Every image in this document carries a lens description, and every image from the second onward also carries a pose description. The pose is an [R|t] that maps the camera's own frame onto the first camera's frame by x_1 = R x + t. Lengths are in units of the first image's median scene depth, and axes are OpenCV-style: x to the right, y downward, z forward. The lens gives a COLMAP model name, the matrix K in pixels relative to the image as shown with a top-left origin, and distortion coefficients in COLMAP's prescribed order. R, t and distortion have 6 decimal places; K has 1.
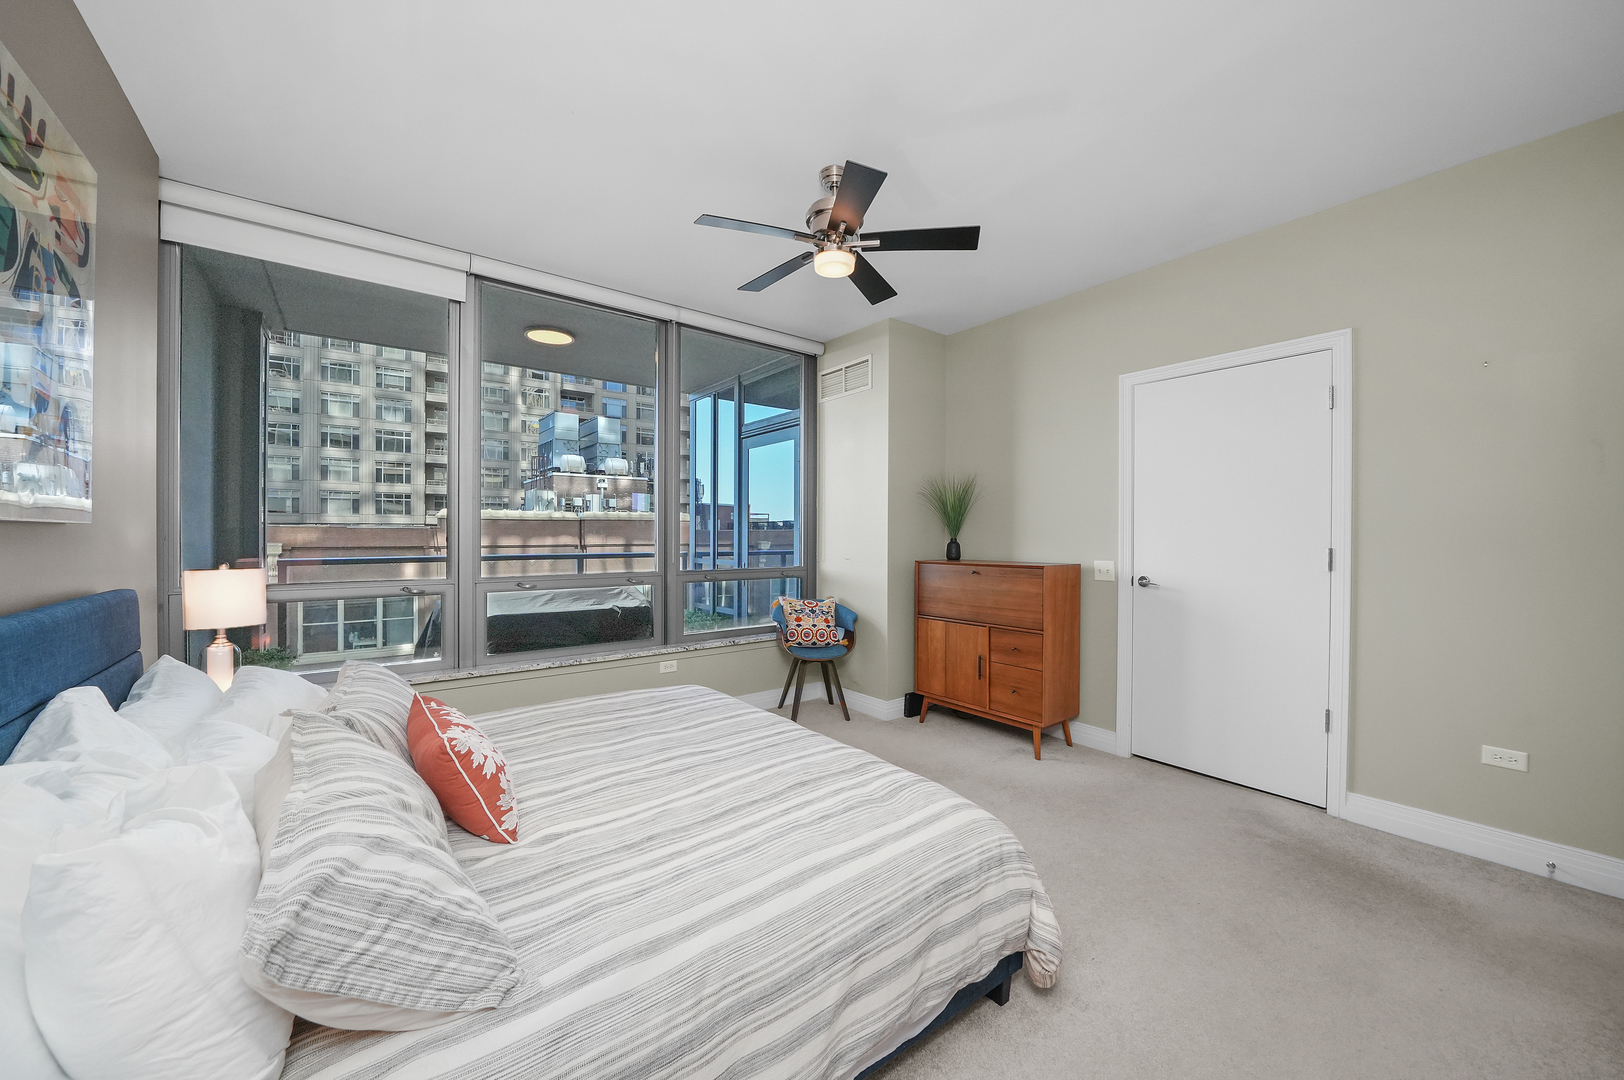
lens RADIAL K [[592.1, 0, 812.0], [0, 592.1, 540.0], [0, 0, 1]] dist [-0.016101, 0.000023]
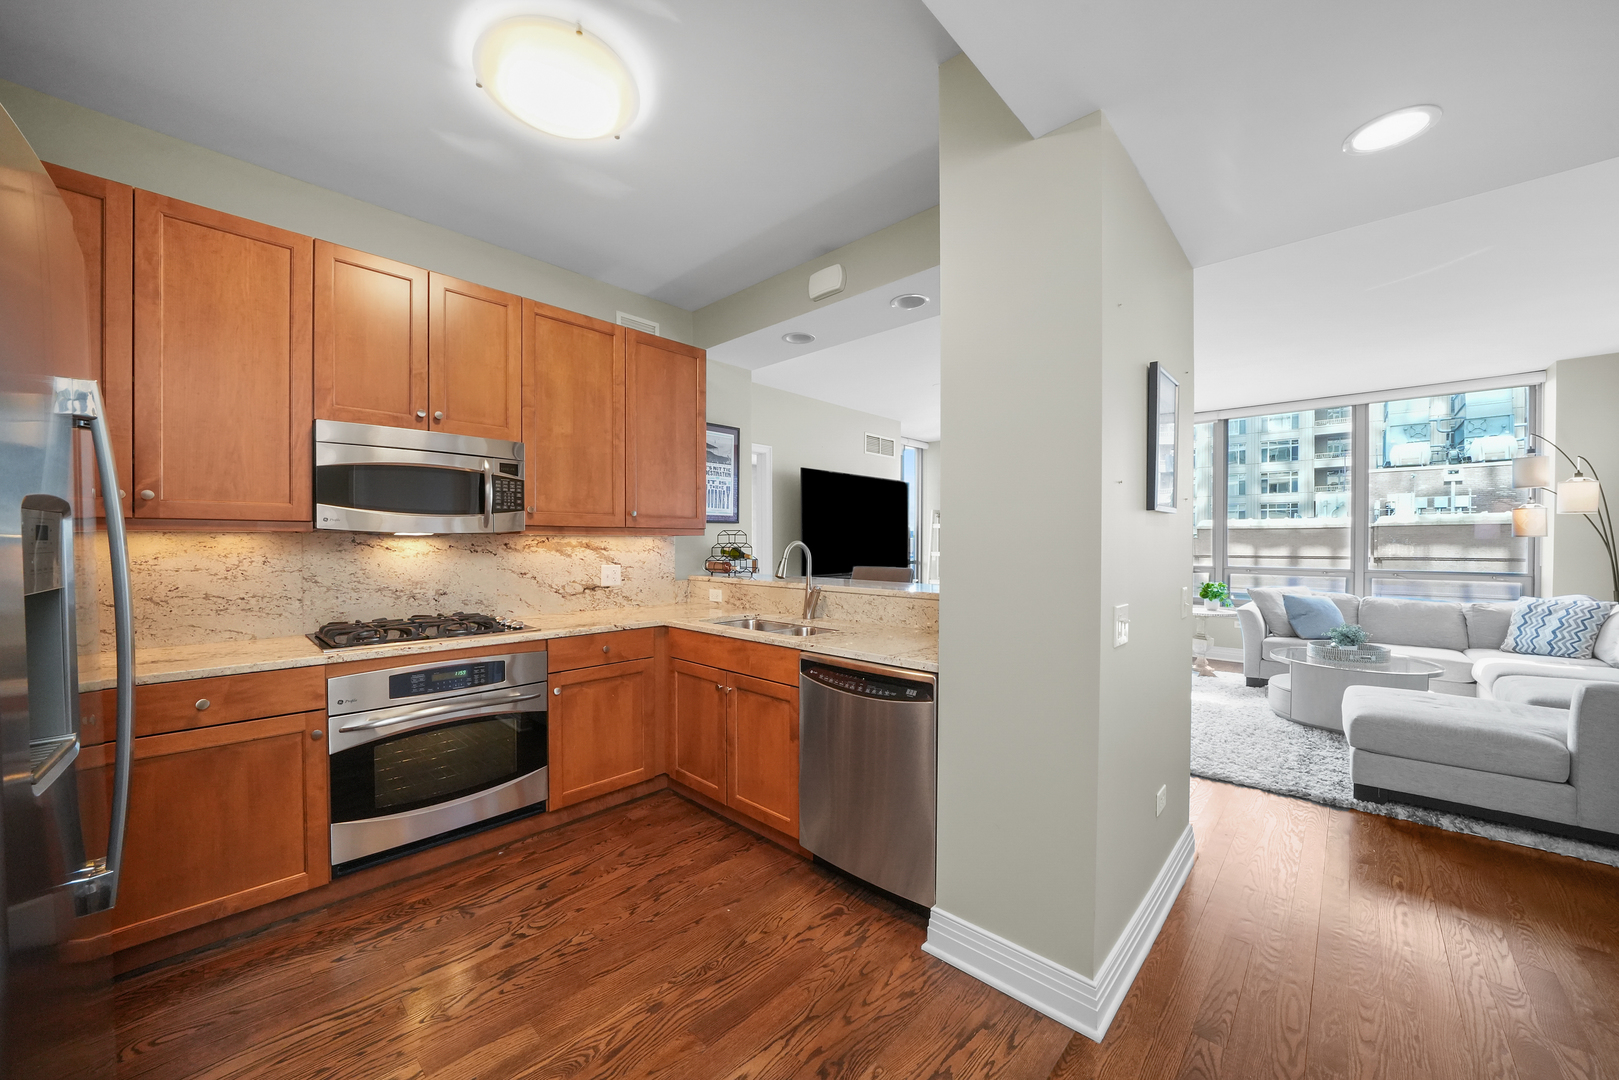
lens RADIAL K [[587.5, 0, 805.4], [0, 587.5, 548.9], [0, 0, 1]] dist [-0.023910, 0.003207]
pose [[0.160463, 0.007751, -0.987011, 1.862662], [-0.009841, 0.999932, 0.006252, -0.006266], [0.986993, 0.008710, 0.160529, 0.727874]]
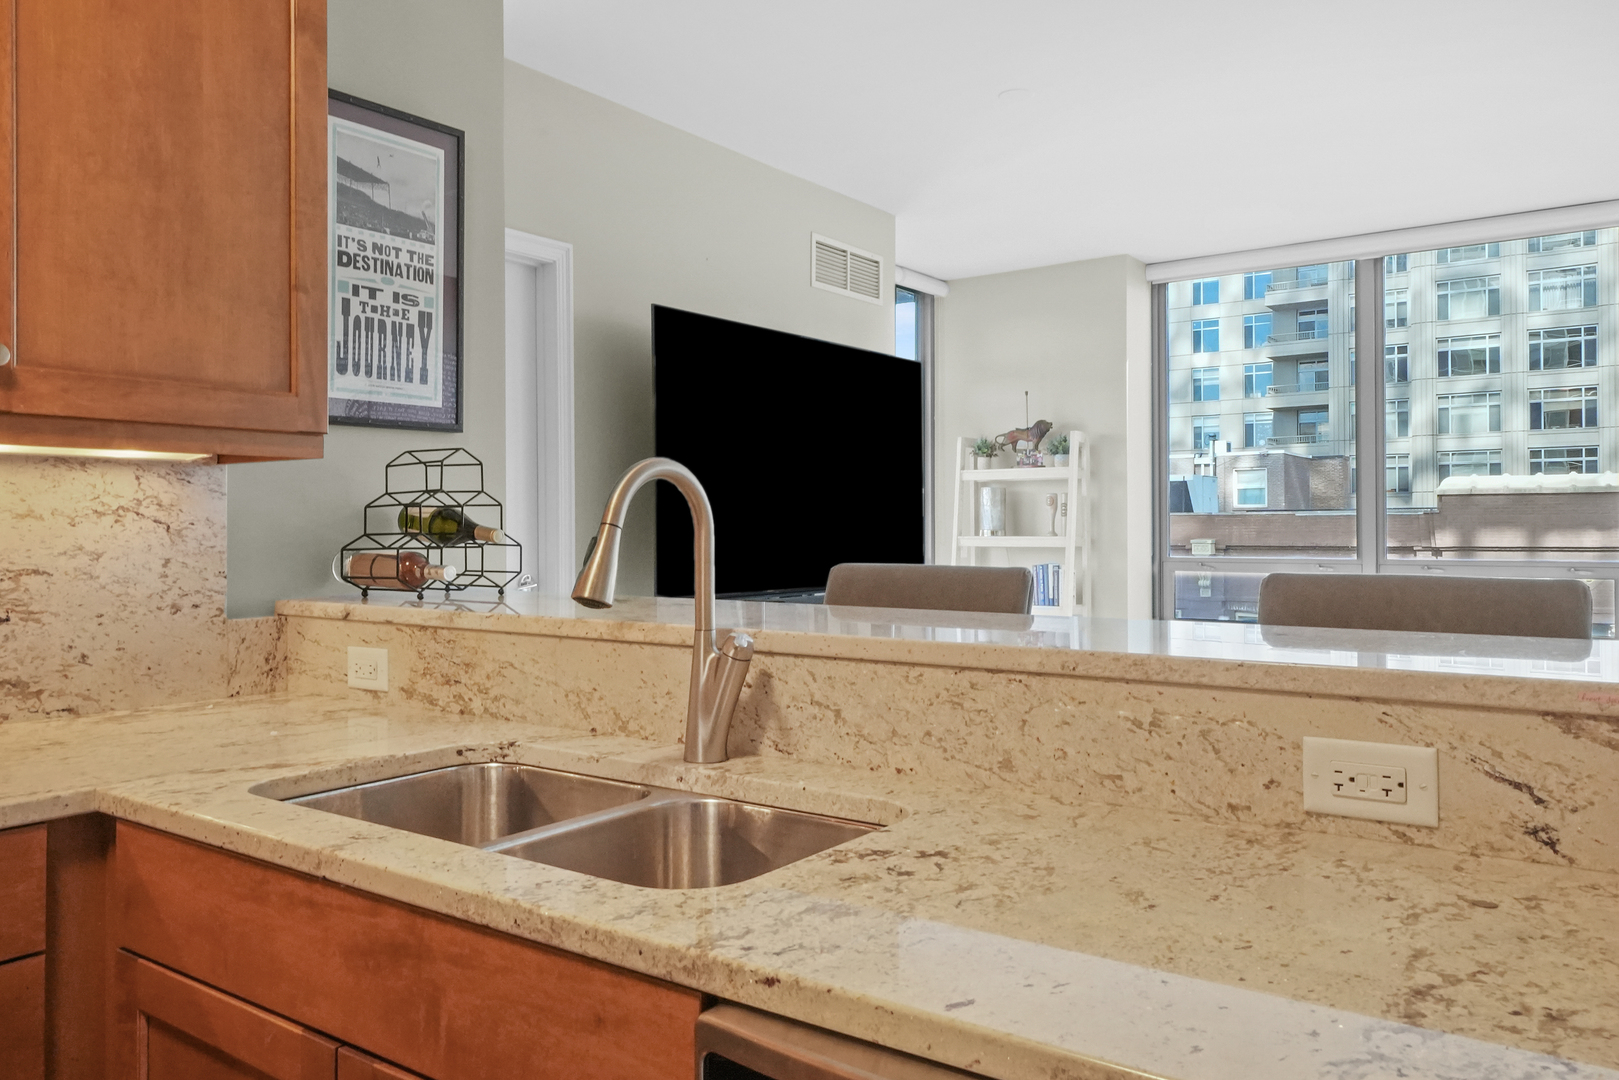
lens RADIAL K [[1182.4, 0, 799.4], [0, 1182.4, 518.3], [0, 0, 1]] dist [0.008863, 0.003978]
pose [[0.283025, -0.013051, -0.959024, 1.517032], [-0.003632, 0.999886, -0.014679, 0.012395], [0.959106, 0.007638, 0.282945, 0.770507]]
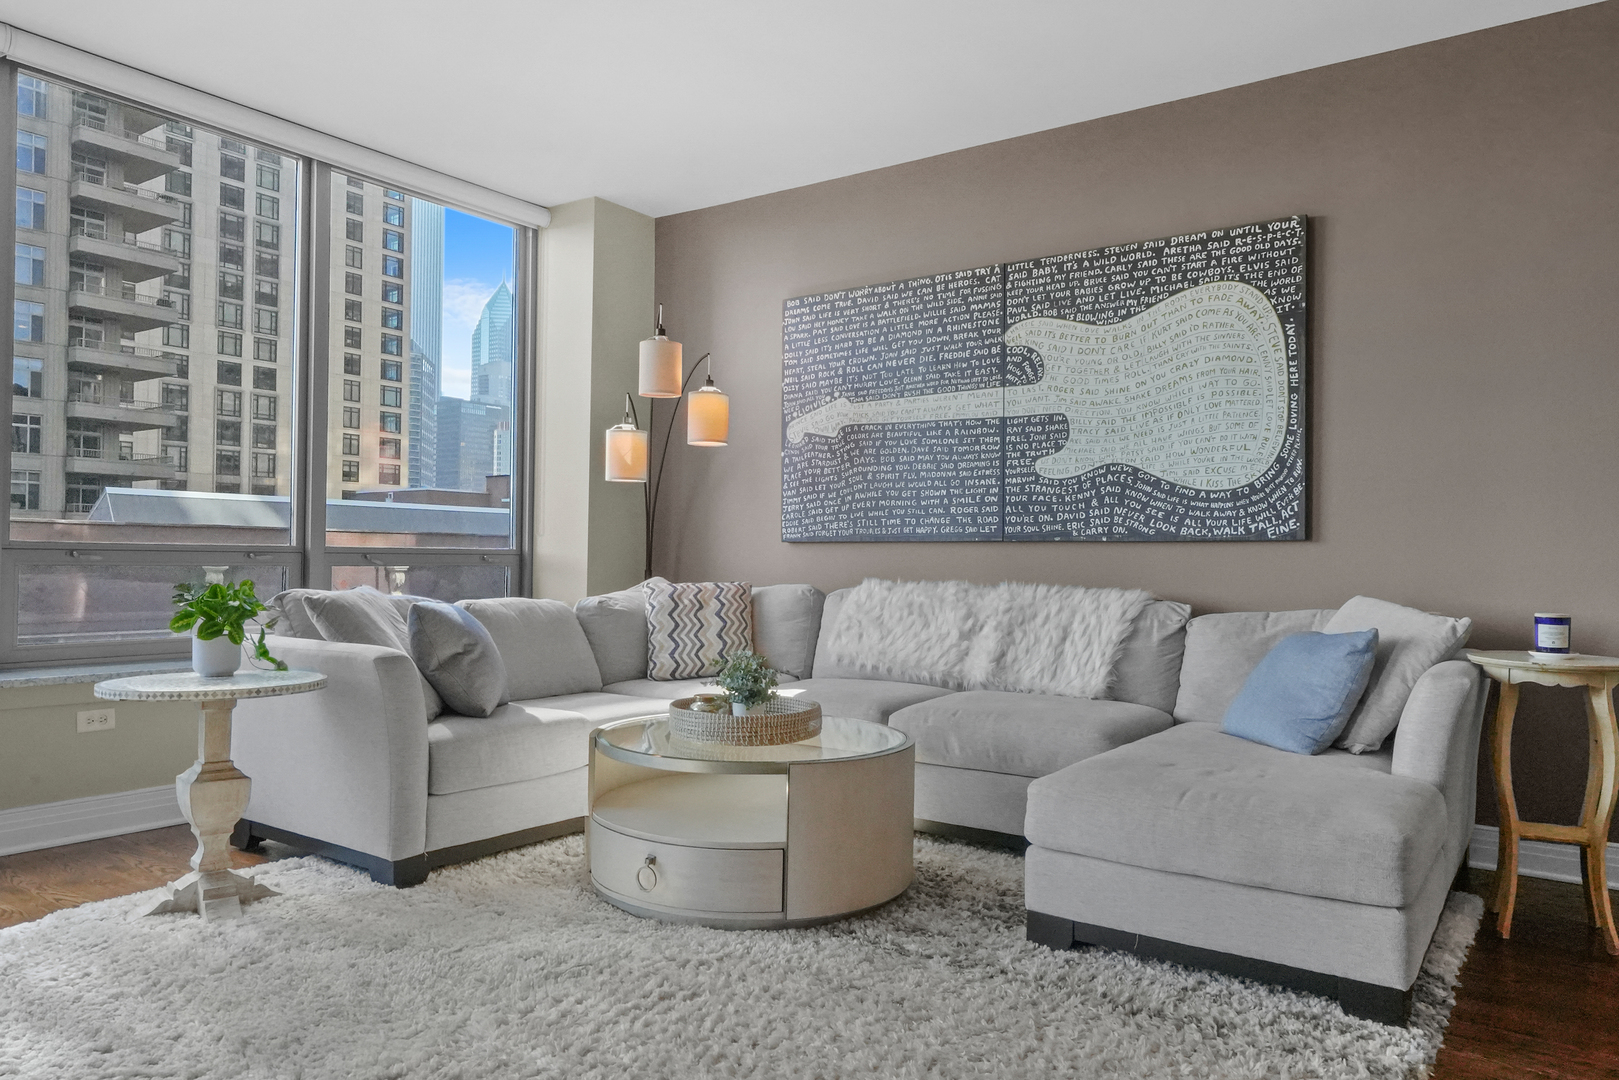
lens RADIAL K [[1104.8, 0, 803.3], [0, 1104.8, 546.6], [0, 0, 1]] dist [0.004087, 0.002812]
pose [[0.957042, 0.011139, 0.289737, 0.826067], [-0.006307, 0.999825, -0.017607, 0.058753], [-0.289882, 0.015023, 0.956944, 1.036575]]
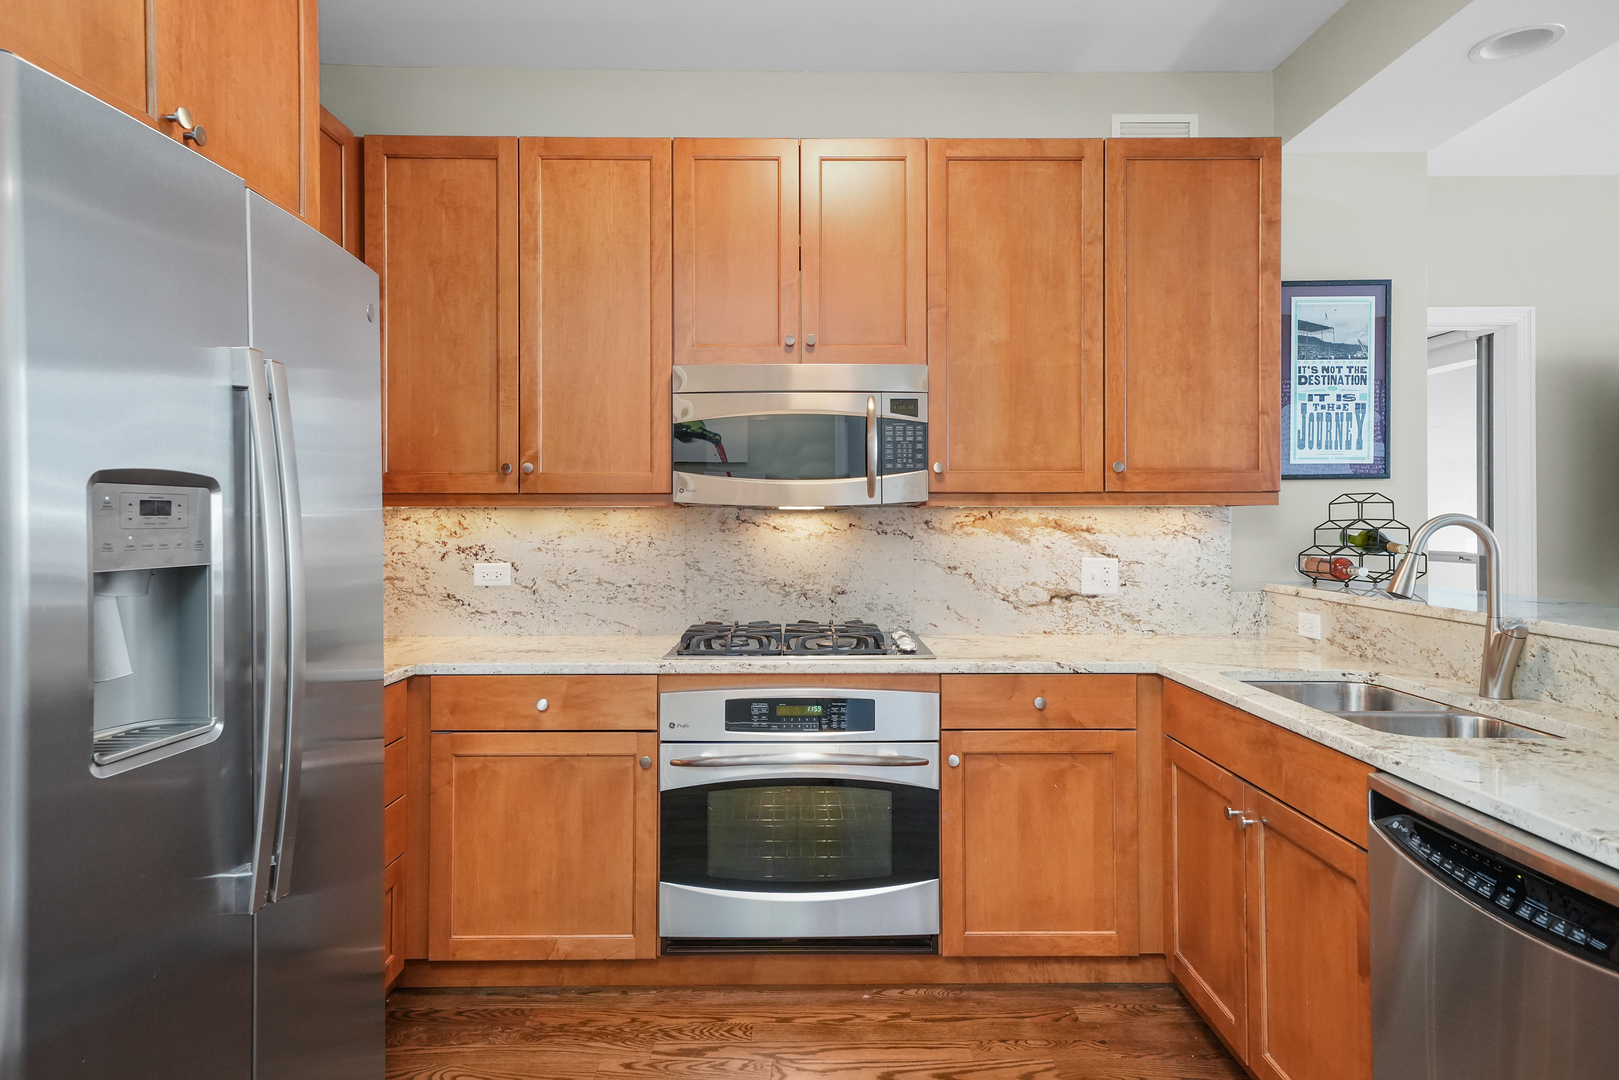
lens RADIAL K [[940.8, 0, 811.1], [0, 940.8, 516.8], [0, 0, 1]] dist [0.024032, 0.001203]
pose [[-0.597165, -0.005810, -0.802098, 1.759786], [-0.008137, 0.999966, -0.001185, -0.006436], [0.802077, 0.005819, -0.597192, 0.860862]]
